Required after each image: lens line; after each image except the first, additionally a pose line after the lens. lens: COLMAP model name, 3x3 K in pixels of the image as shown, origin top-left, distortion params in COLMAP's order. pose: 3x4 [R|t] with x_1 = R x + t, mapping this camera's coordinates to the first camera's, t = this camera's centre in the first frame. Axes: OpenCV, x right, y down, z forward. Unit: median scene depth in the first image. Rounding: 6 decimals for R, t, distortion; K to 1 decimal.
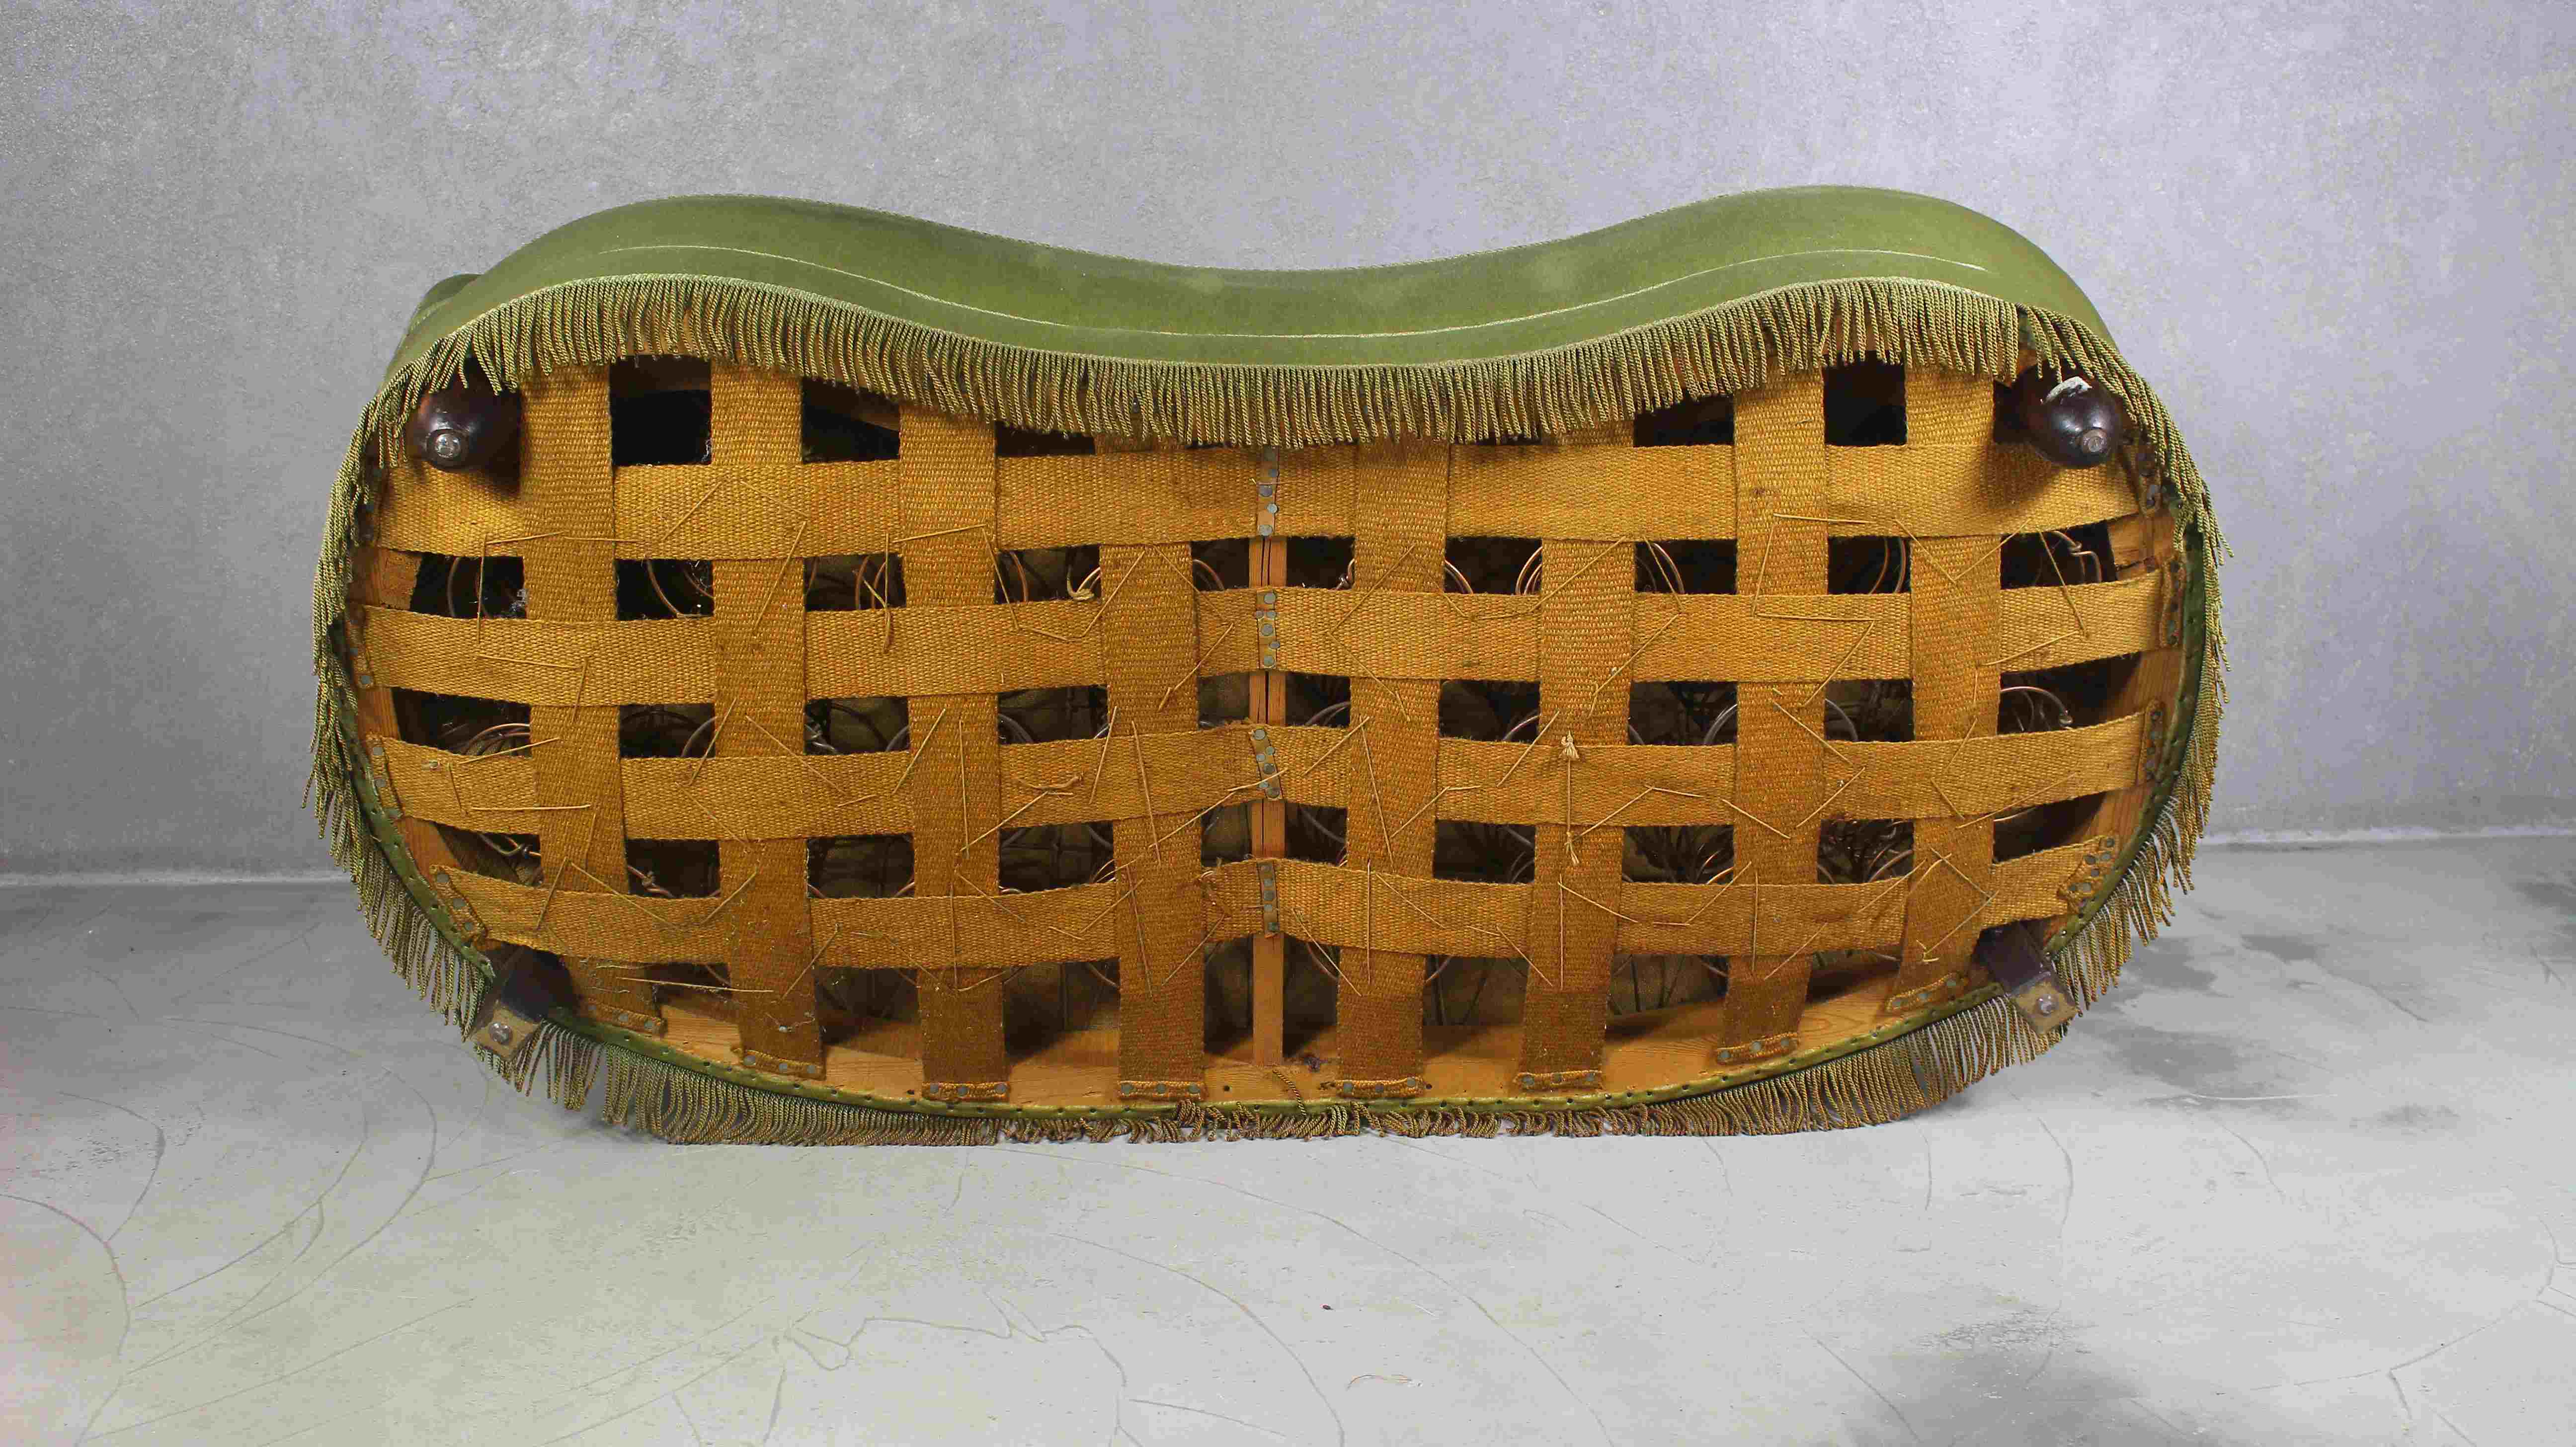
lens RADIAL K [[2711.1, 0, 1288.0], [0, 2711.1, 723.5], [0, 0, 1]] dist [-0.149724, 0.178421]
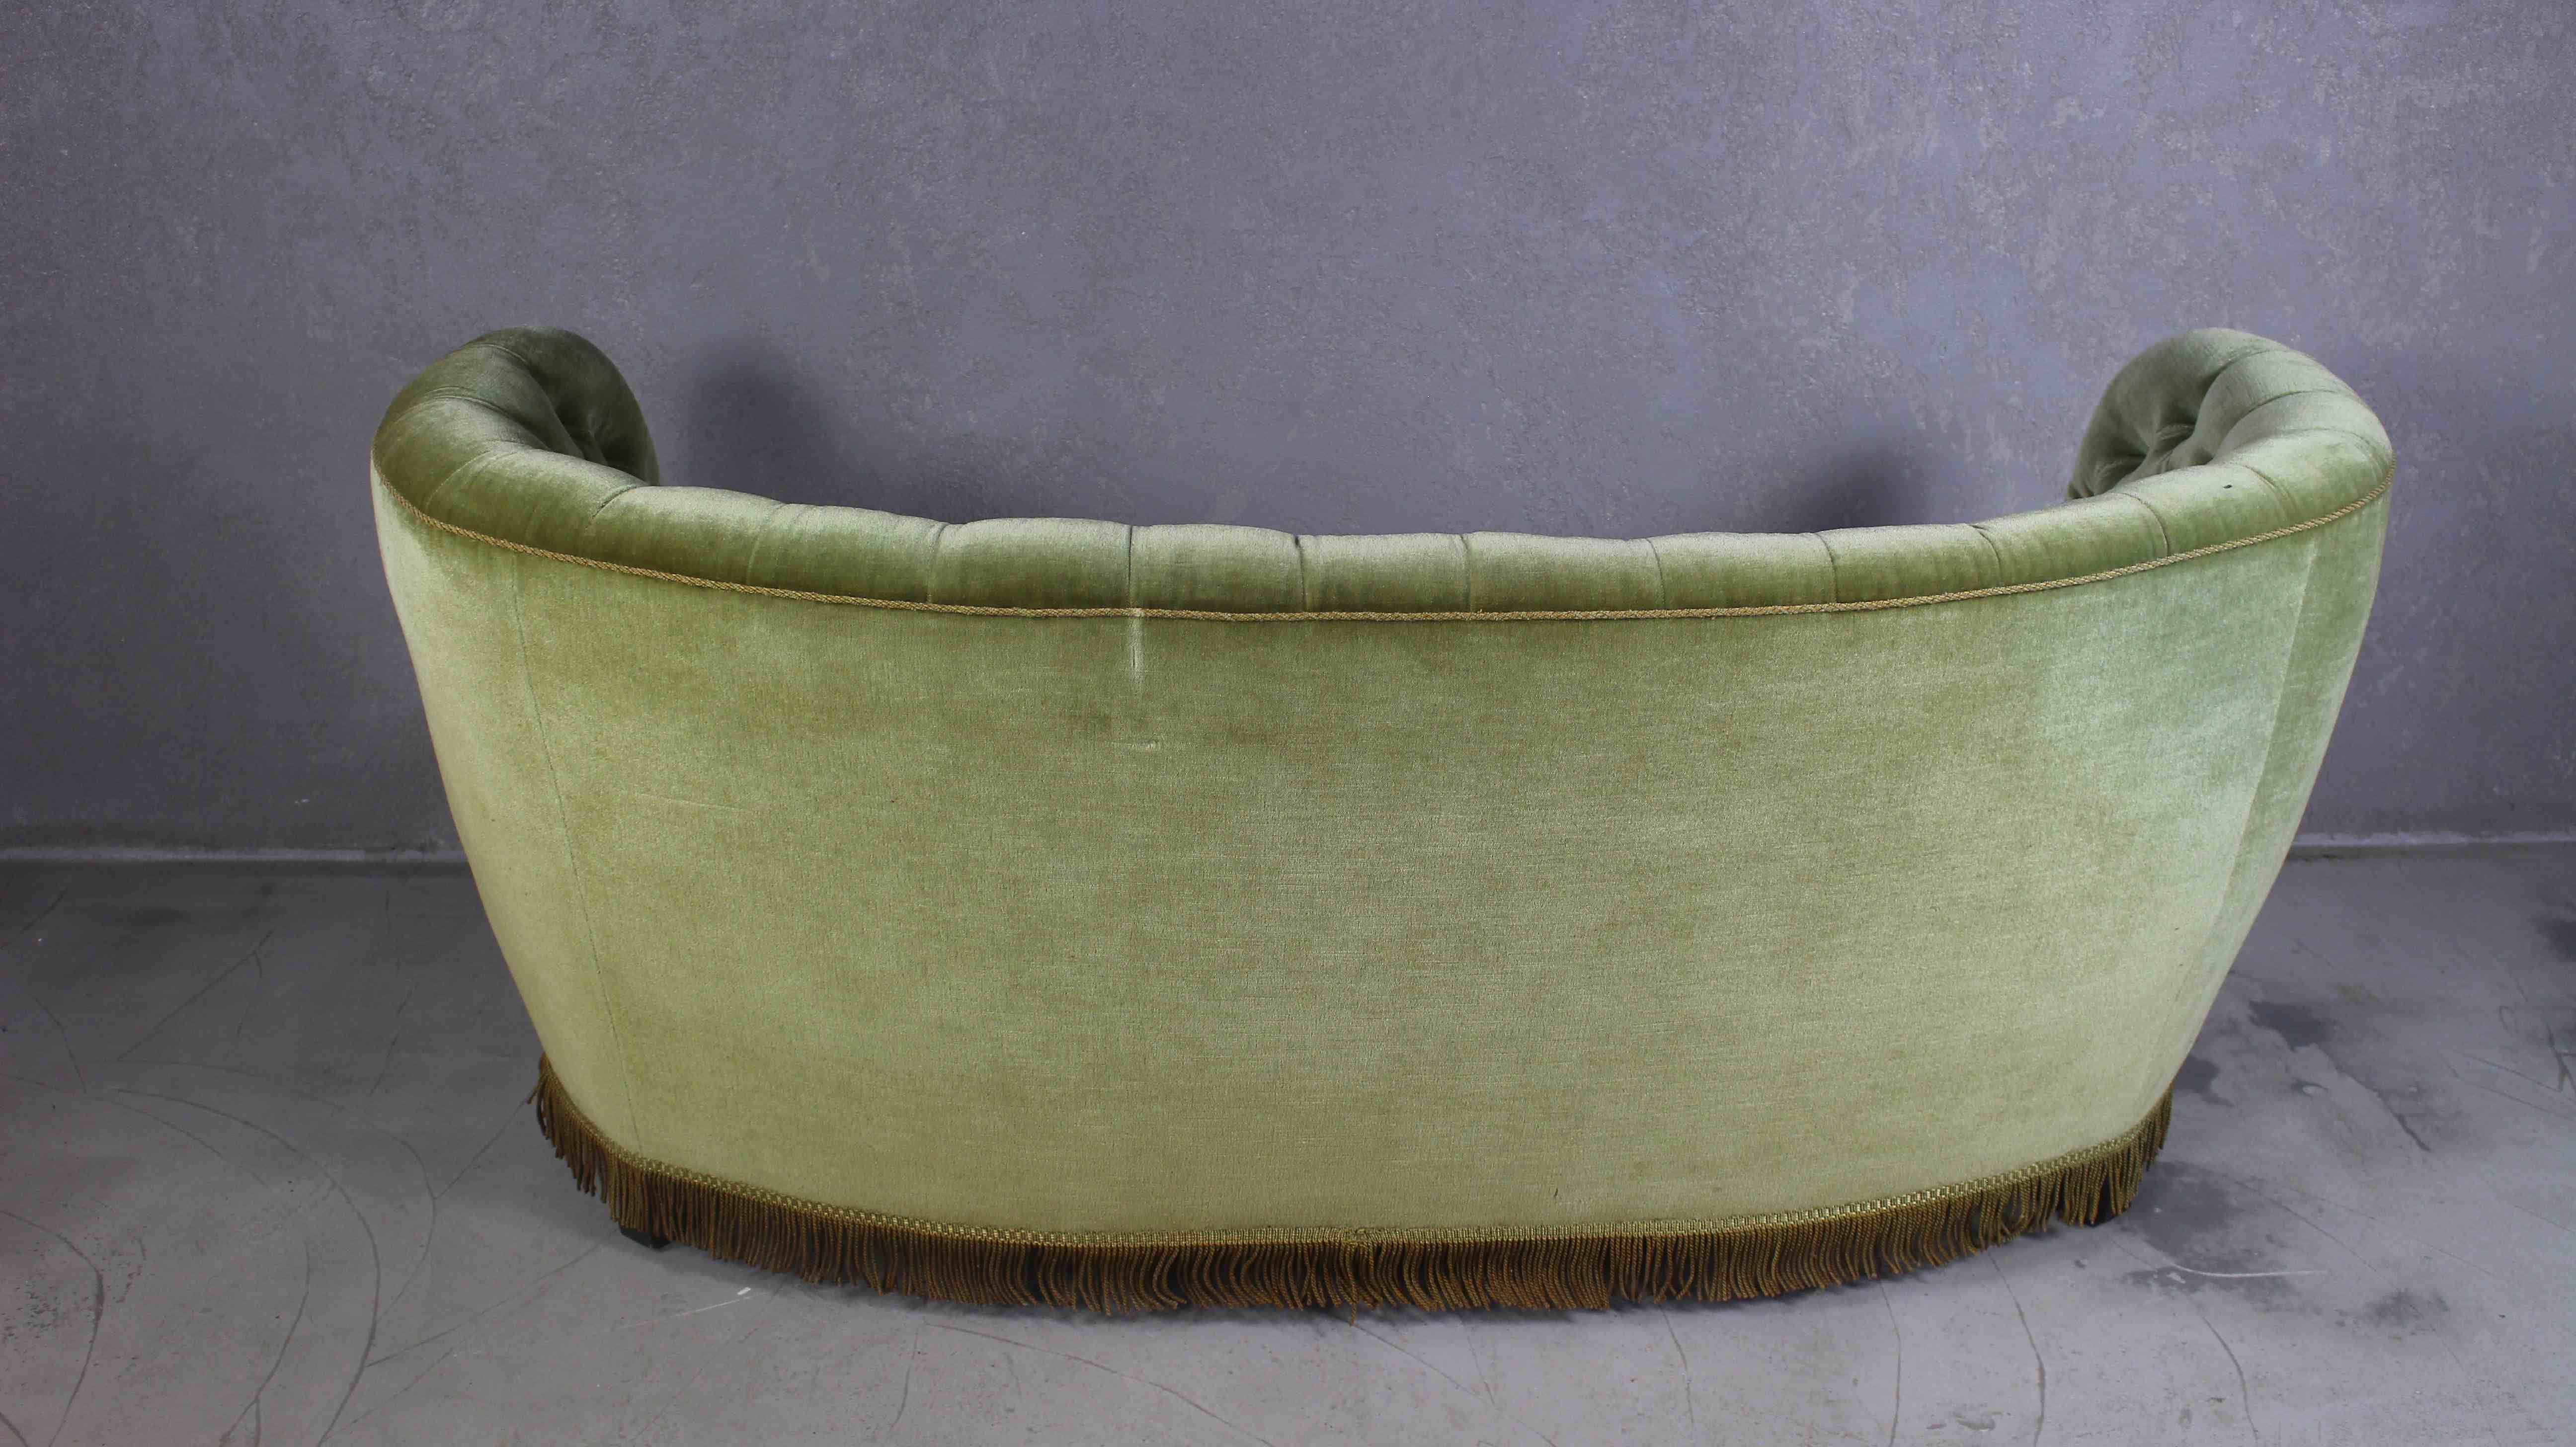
lens RADIAL K [[2711.1, 0, 1288.0], [0, 2711.1, 723.5], [0, 0, 1]] dist [-0.149724, 0.178421]
pose [[0.999718, 0.020892, -0.011294, 0.017059], [-0.018501, 0.983276, 0.181182, -0.180499], [0.014890, -0.180922, 0.983385, 0.060822]]
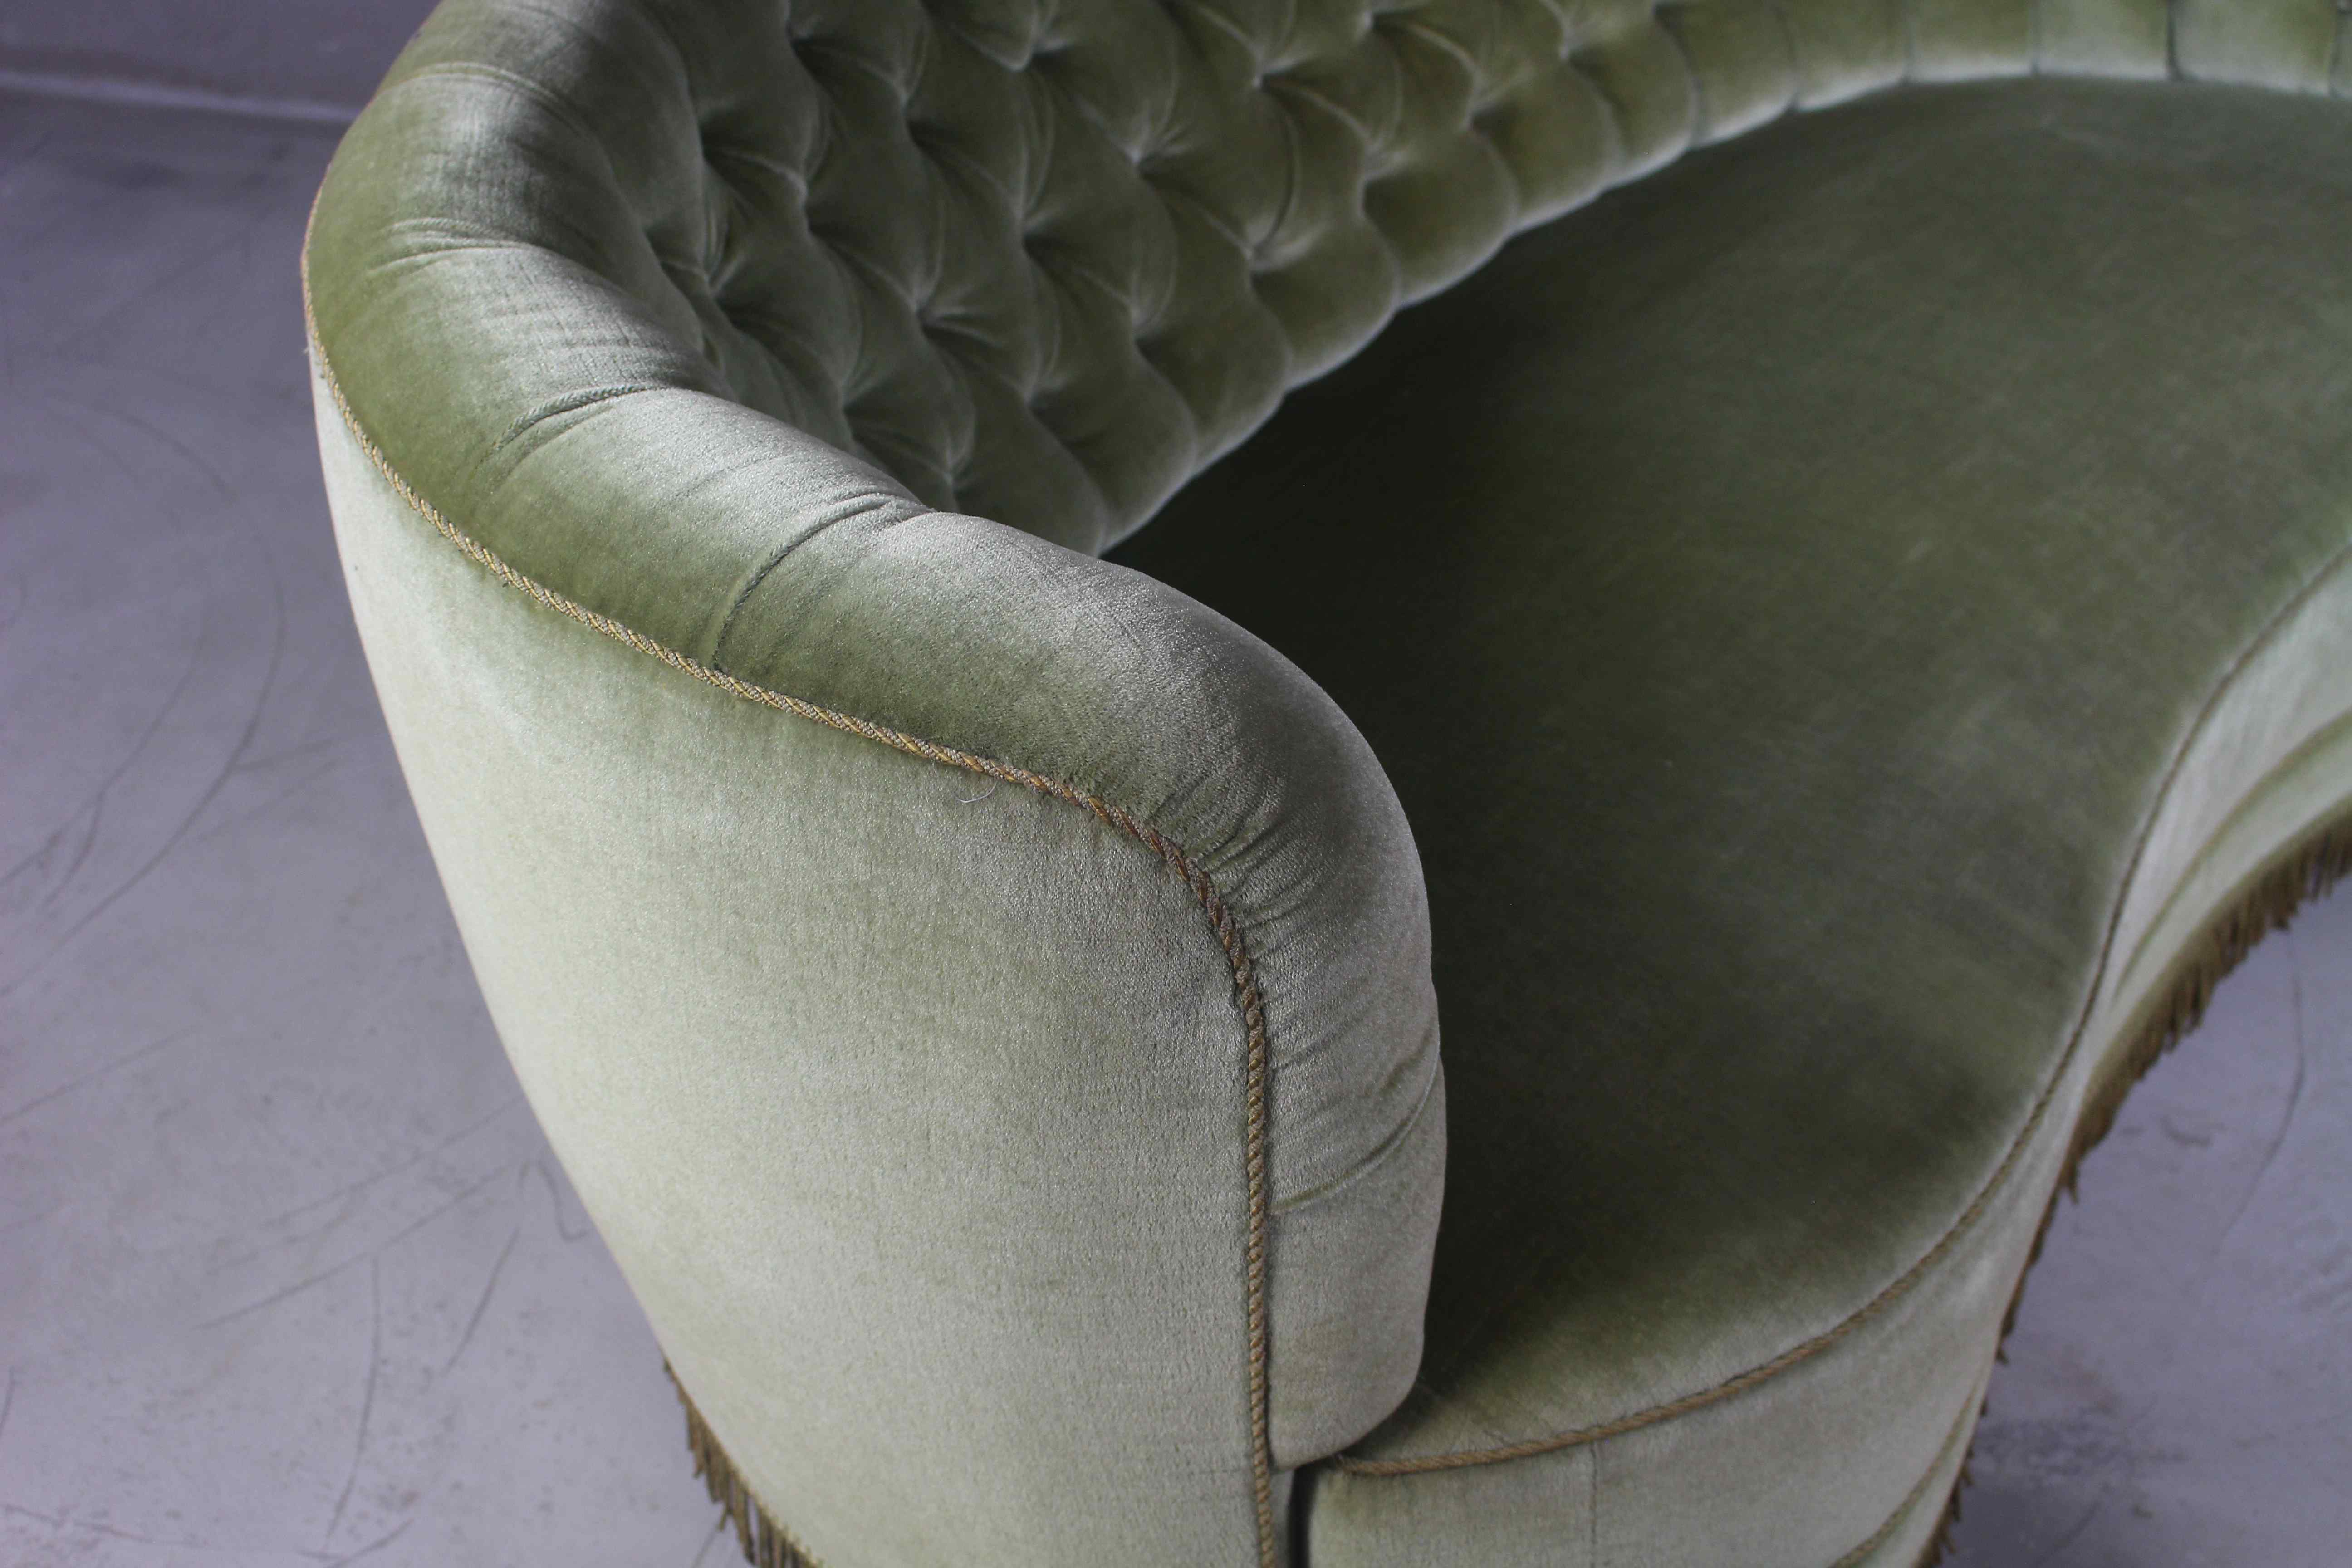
lens RADIAL K [[3144.4, 0, 1176.0], [0, 3144.4, 784.0], [0, 0, 1]] dist [-0.073324, 0.060887]
pose [[0.970453, 0.161423, -0.179345, 0.099411], [-0.068977, 0.897842, 0.434881, -0.195766], [0.231223, -0.409660, 0.882448, 0.153428]]
